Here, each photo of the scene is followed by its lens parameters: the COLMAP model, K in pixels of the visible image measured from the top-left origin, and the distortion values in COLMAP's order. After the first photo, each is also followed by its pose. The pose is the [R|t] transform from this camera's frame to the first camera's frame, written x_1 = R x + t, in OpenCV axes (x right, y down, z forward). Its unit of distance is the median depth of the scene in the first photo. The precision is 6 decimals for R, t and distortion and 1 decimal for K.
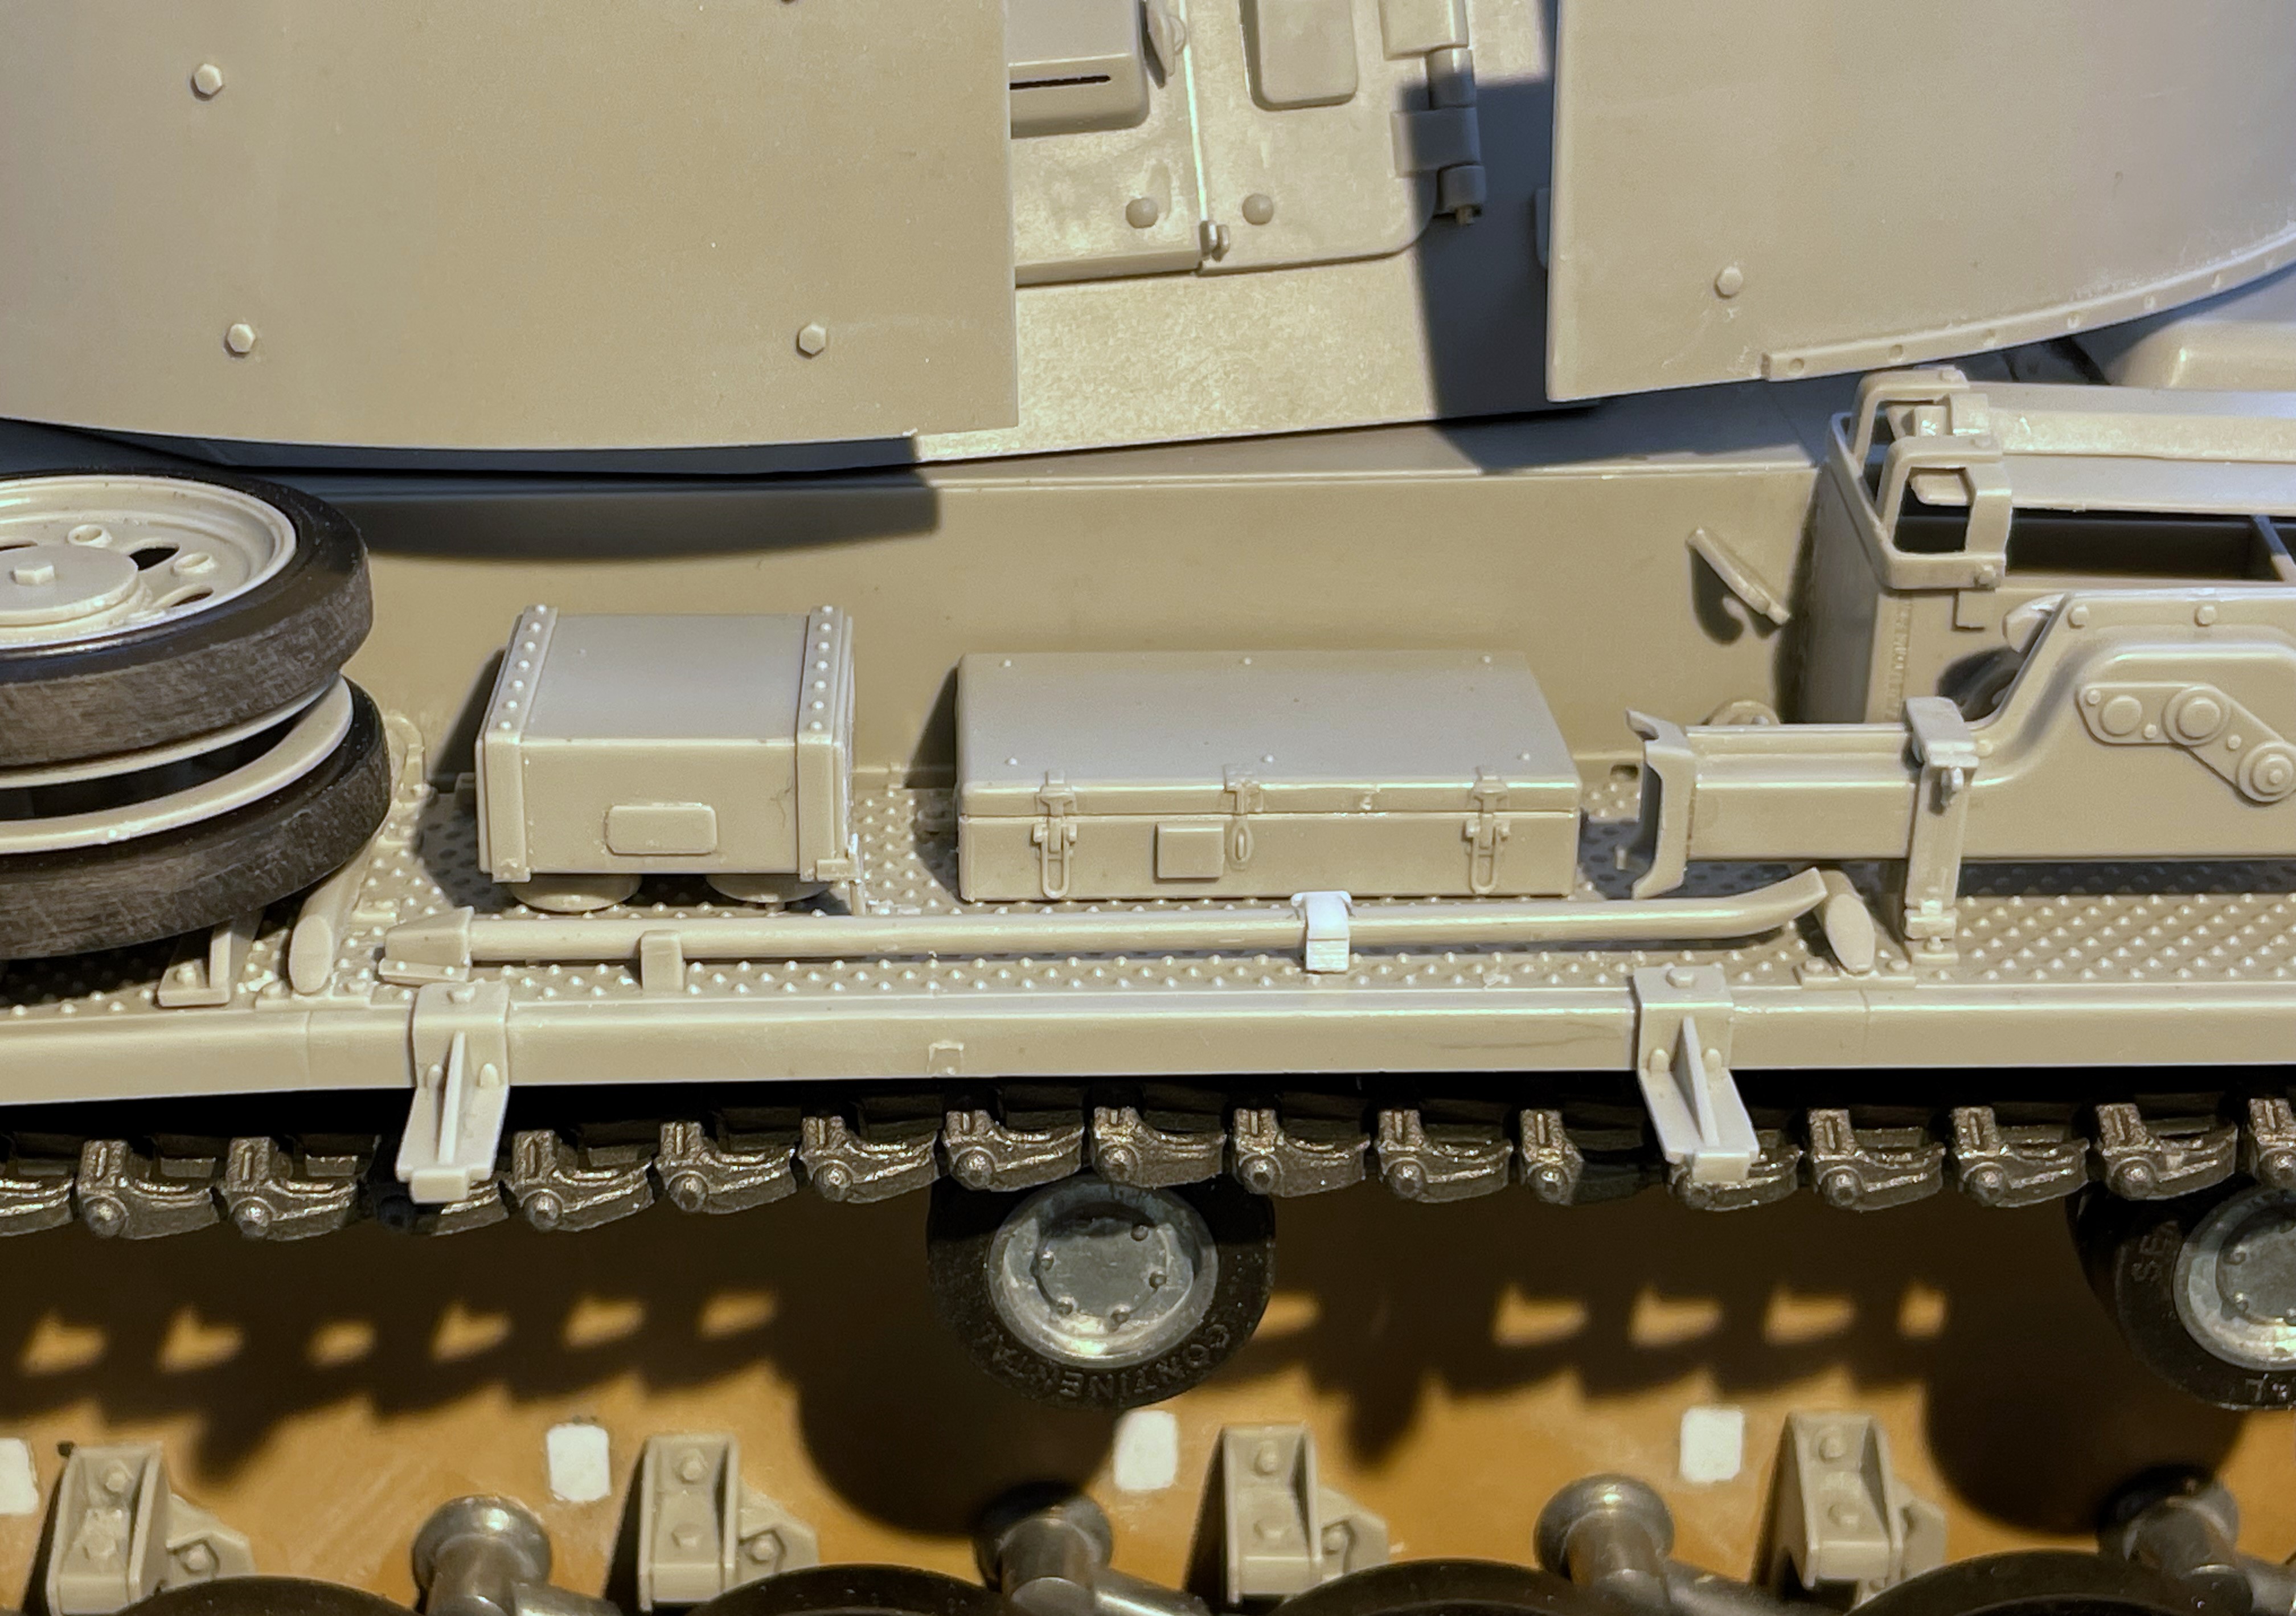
lens RADIAL K [[3530.8, 0, 1148.6], [0, 3530.8, 804.5], [0, 0, 1]] dist [0.061879, 0.000000]
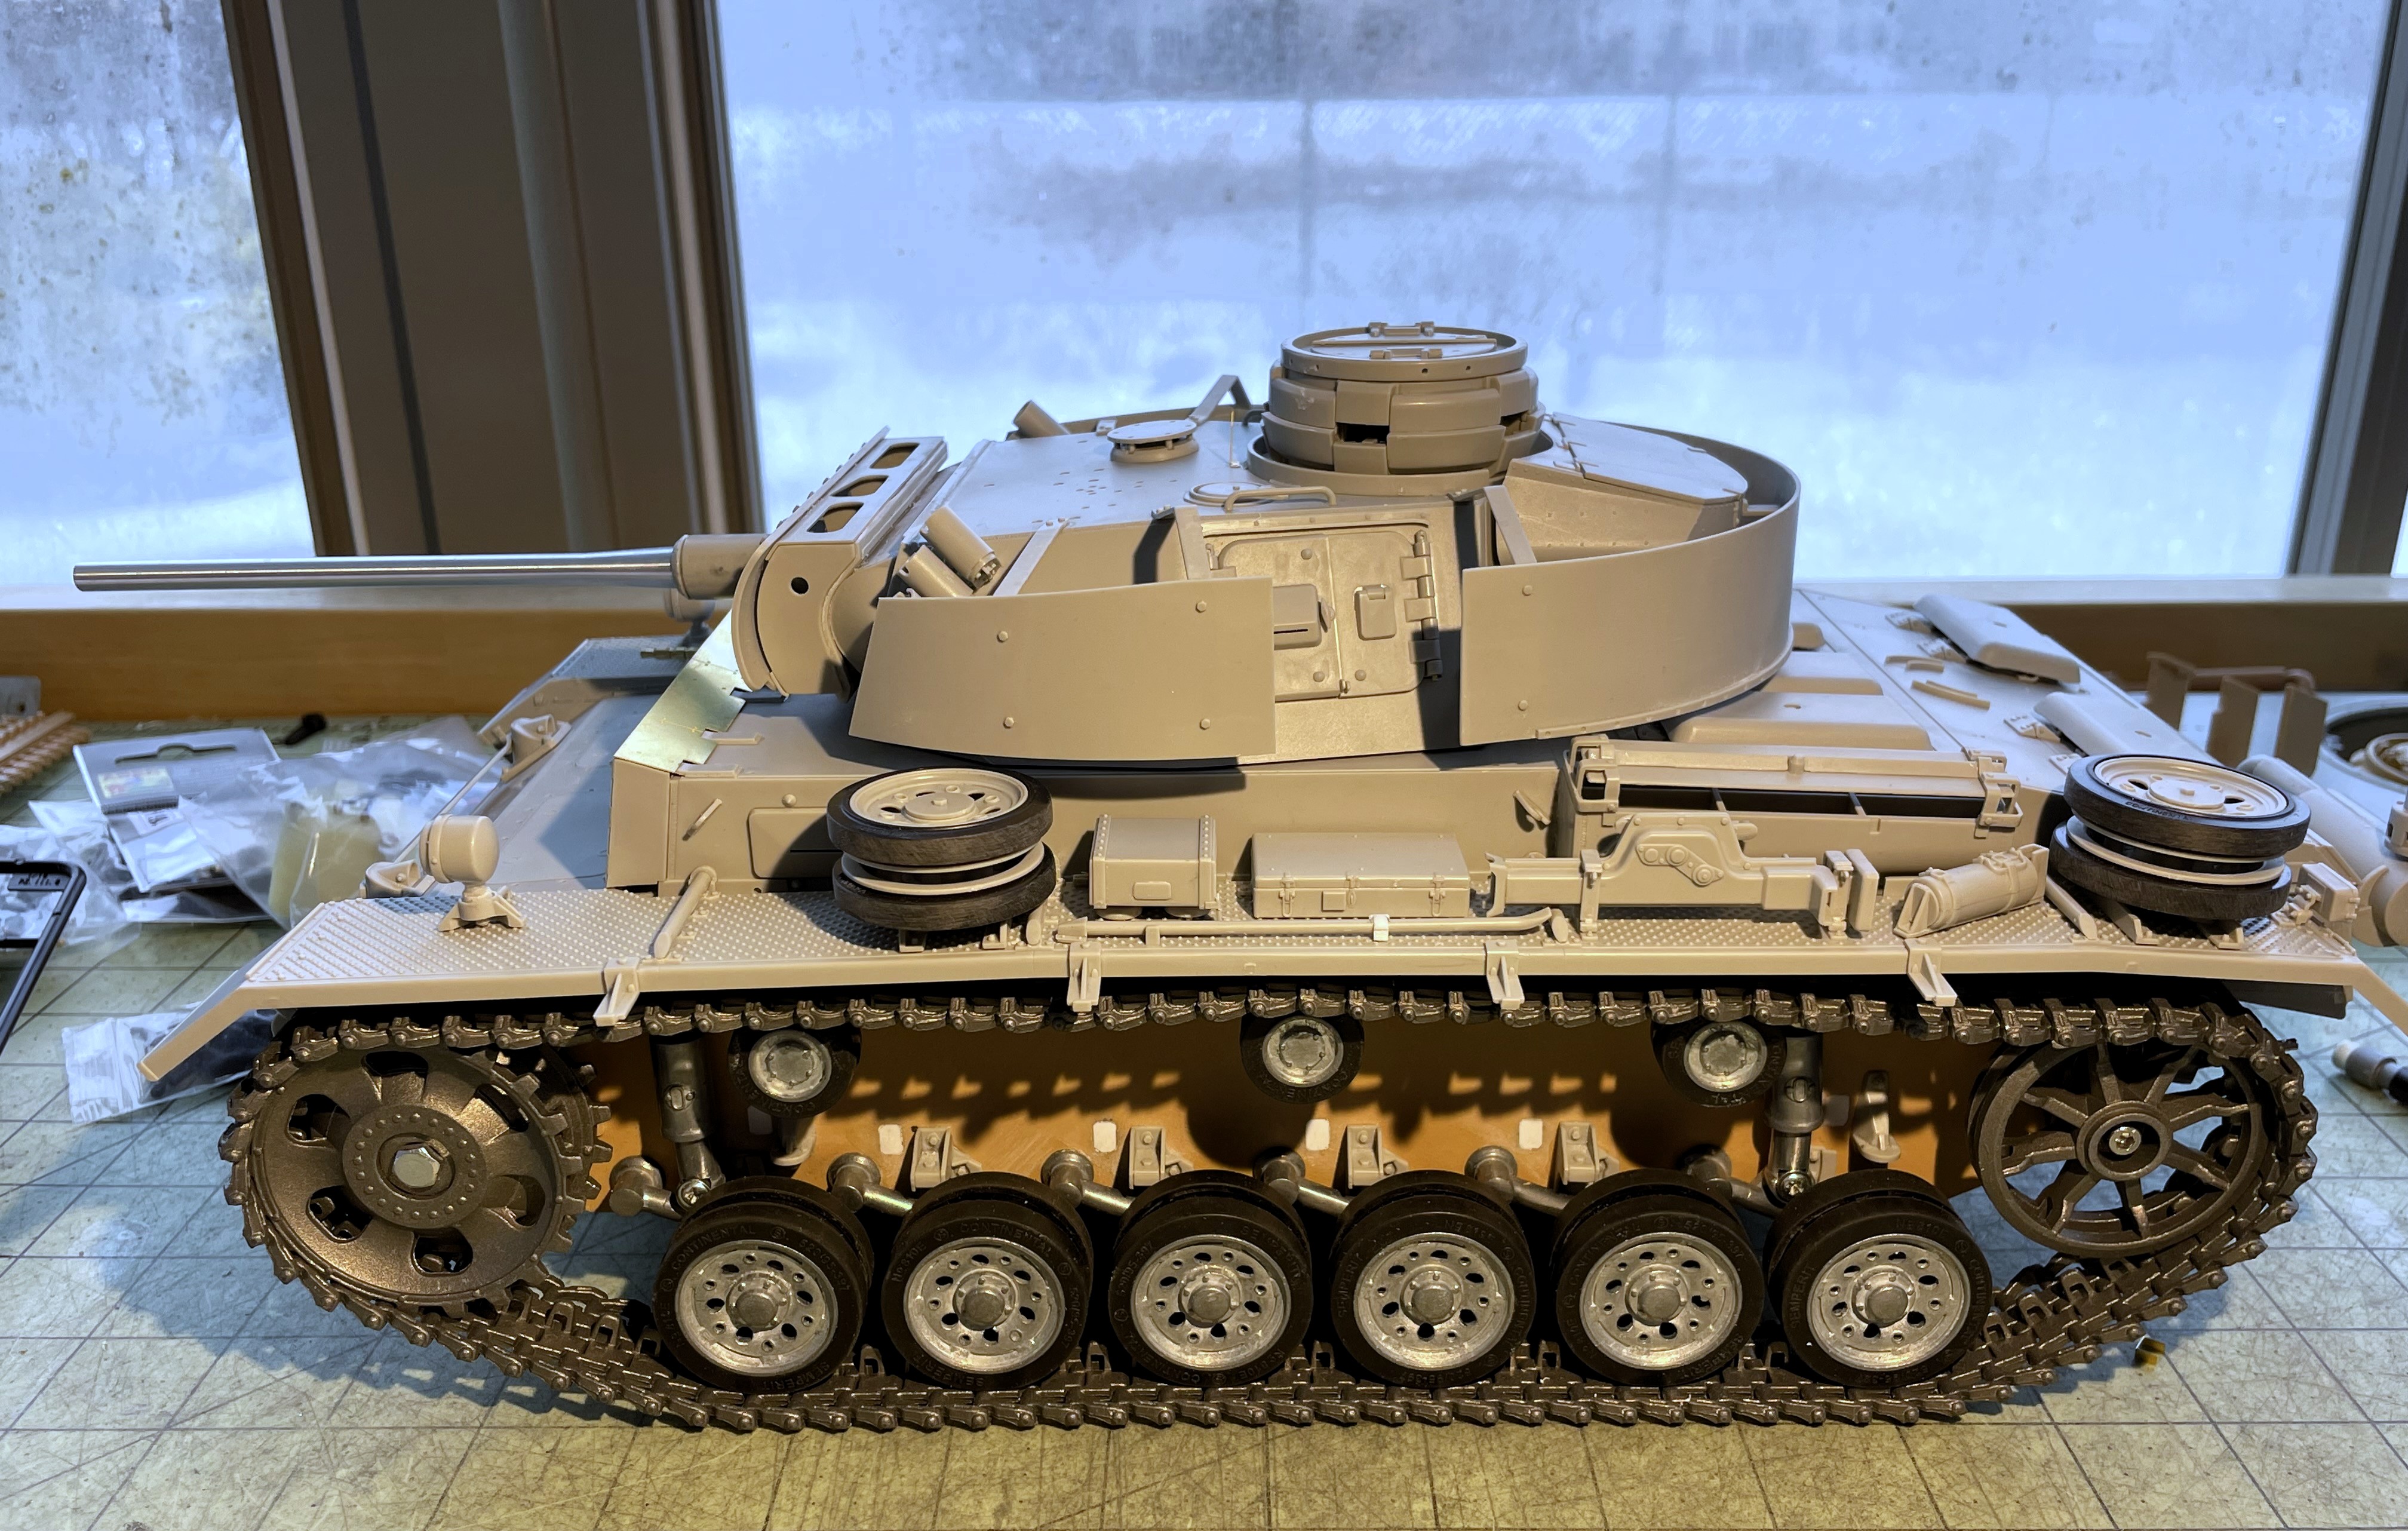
lens RADIAL K [[1998.9, 0, 1208.7], [0, 1998.9, 759.9], [0, 0, 1]] dist [0.010327, 0.000607]
pose [[0.998349, 0.005771, -0.057141, 0.002009], [-0.010976, 0.995772, -0.091196, 0.046455], [0.056373, 0.091673, 0.994192, -0.608630]]
